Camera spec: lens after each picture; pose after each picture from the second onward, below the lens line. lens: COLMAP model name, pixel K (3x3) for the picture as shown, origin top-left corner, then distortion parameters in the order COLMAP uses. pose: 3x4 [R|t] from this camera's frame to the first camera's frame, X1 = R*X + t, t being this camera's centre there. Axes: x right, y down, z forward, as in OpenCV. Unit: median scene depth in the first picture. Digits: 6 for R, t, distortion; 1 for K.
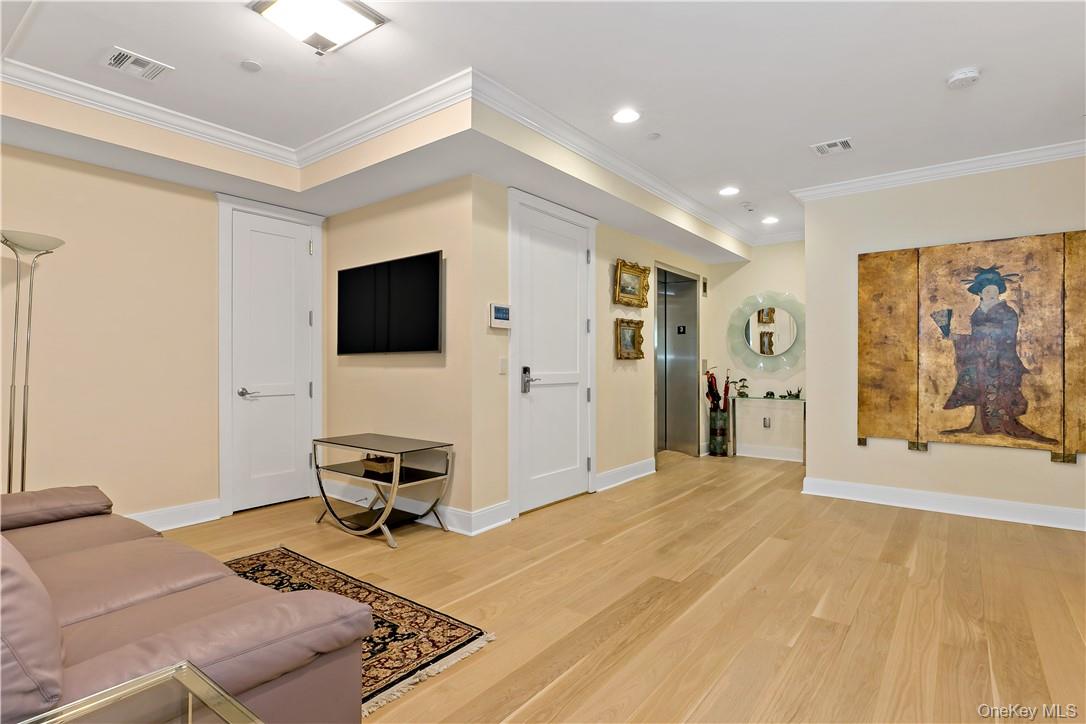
lens RADIAL K [[550.0, 0, 546.6], [0, 550.0, 367.2], [0, 0, 1]] dist [-0.003680, -0.000009]
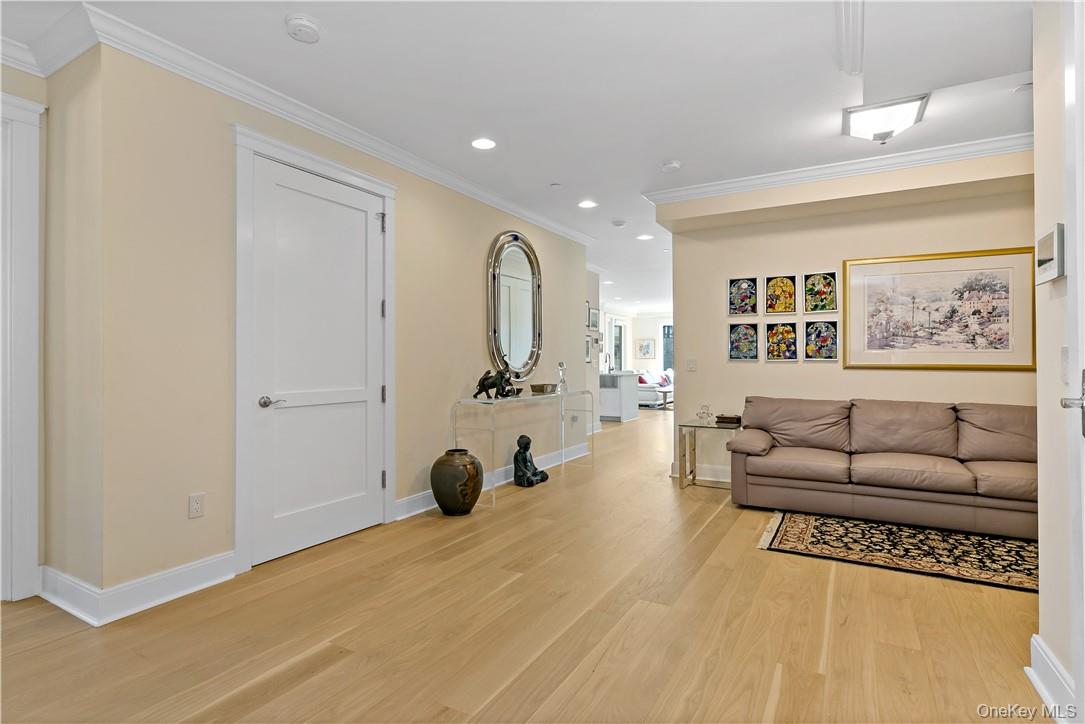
lens RADIAL K [[536.6, 0, 542.0], [0, 536.6, 360.7], [0, 0, 1]] dist [0.002693, 0.000050]
pose [[-0.991954, 0.002252, -0.126577, 0.293208], [0.001724, 0.999989, 0.004281, -0.000852], [0.126585, 0.004028, -0.991948, 1.061710]]
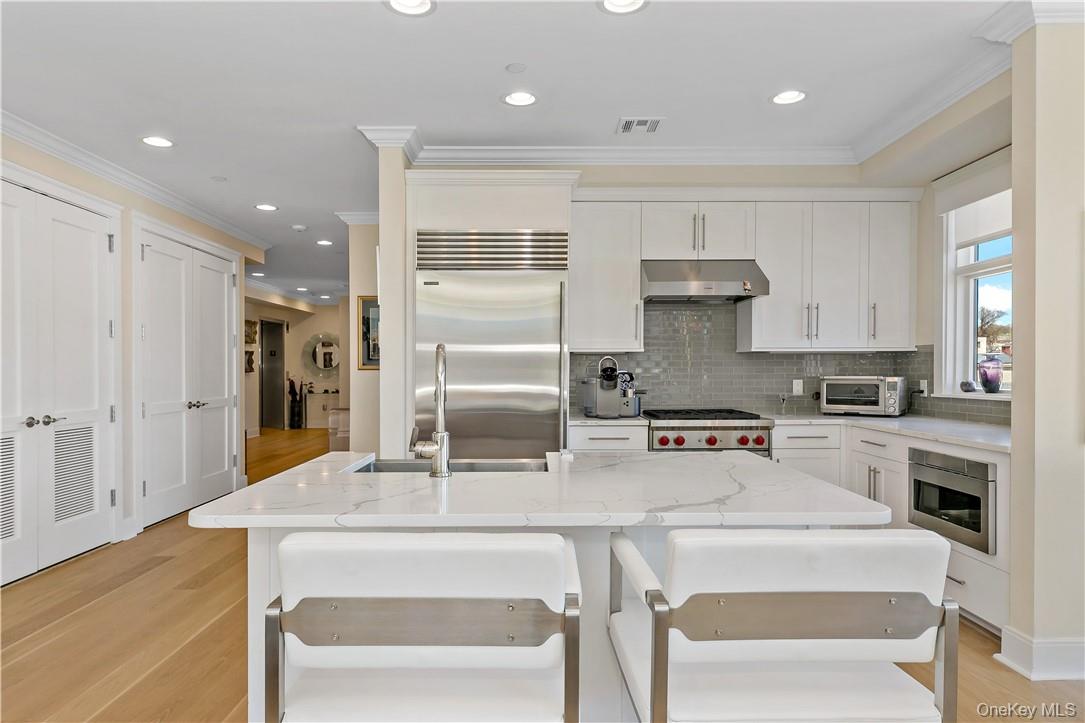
lens RADIAL K [[614.8, 0, 535.0], [0, 614.8, 370.3], [0, 0, 1]] dist [0.026511, 0.000581]
pose [[0.779932, 0.001249, 0.625864, -0.397369], [0.000152, 0.999998, -0.002186, -0.017206], [-0.625865, 0.001800, 0.779930, -1.234750]]
